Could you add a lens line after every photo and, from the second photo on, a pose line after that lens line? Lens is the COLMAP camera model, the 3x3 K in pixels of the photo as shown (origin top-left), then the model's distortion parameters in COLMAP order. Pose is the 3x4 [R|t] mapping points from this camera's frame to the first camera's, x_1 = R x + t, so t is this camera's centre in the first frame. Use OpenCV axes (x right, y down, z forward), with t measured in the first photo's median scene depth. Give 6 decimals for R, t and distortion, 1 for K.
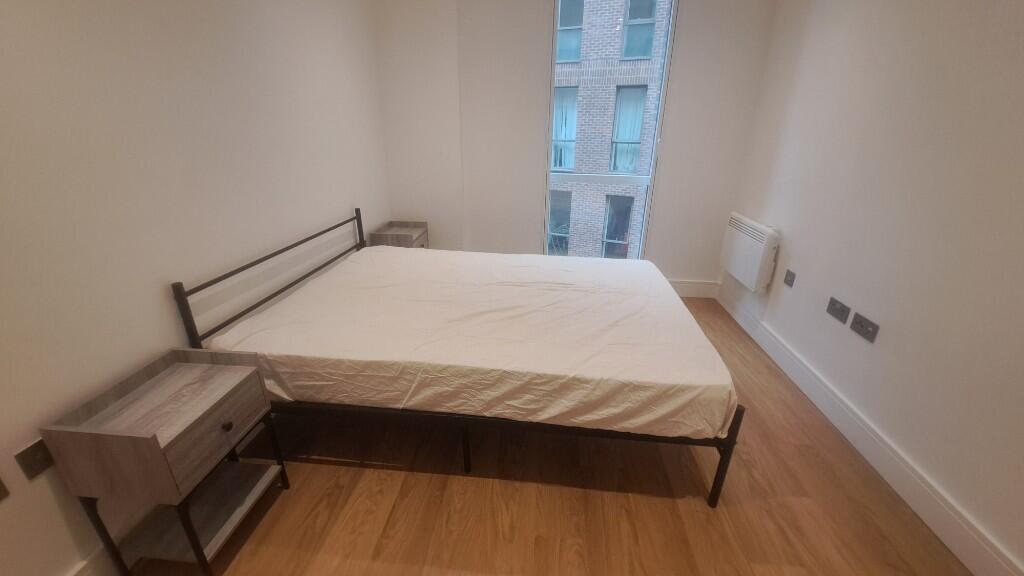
lens RADIAL K [[404.3, 0, 509.9], [0, 404.3, 288.1], [0, 0, 1]] dist [-0.012322, -0.000522]
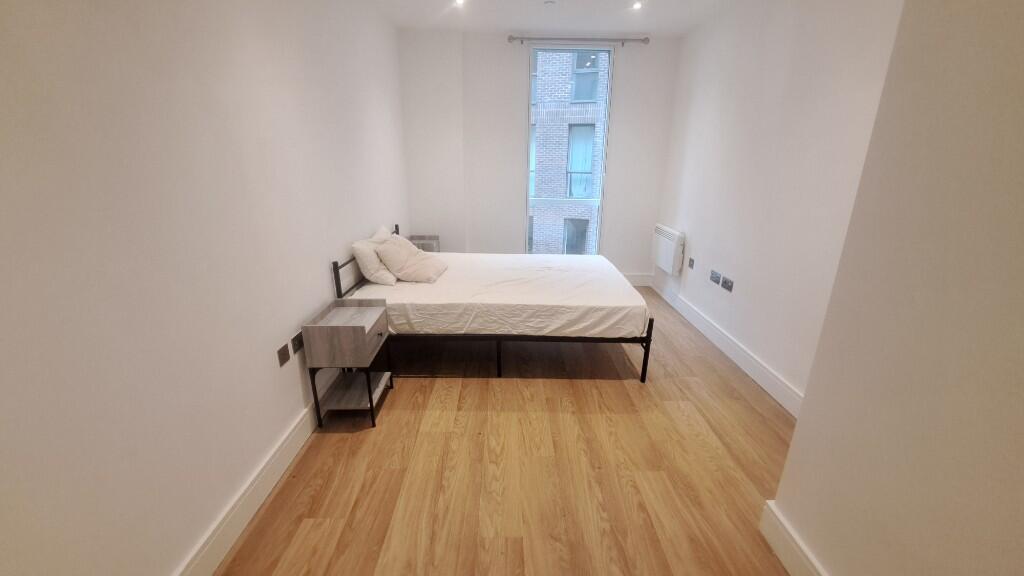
lens RADIAL K [[404.3, 0, 509.0], [0, 404.3, 288.3], [0, 0, 1]] dist [-0.012322, -0.000522]
pose [[0.994805, -0.034073, 0.095923, -0.216868], [0.040238, 0.997196, -0.063092, 0.207073], [-0.093504, 0.066624, 0.993387, -0.672975]]
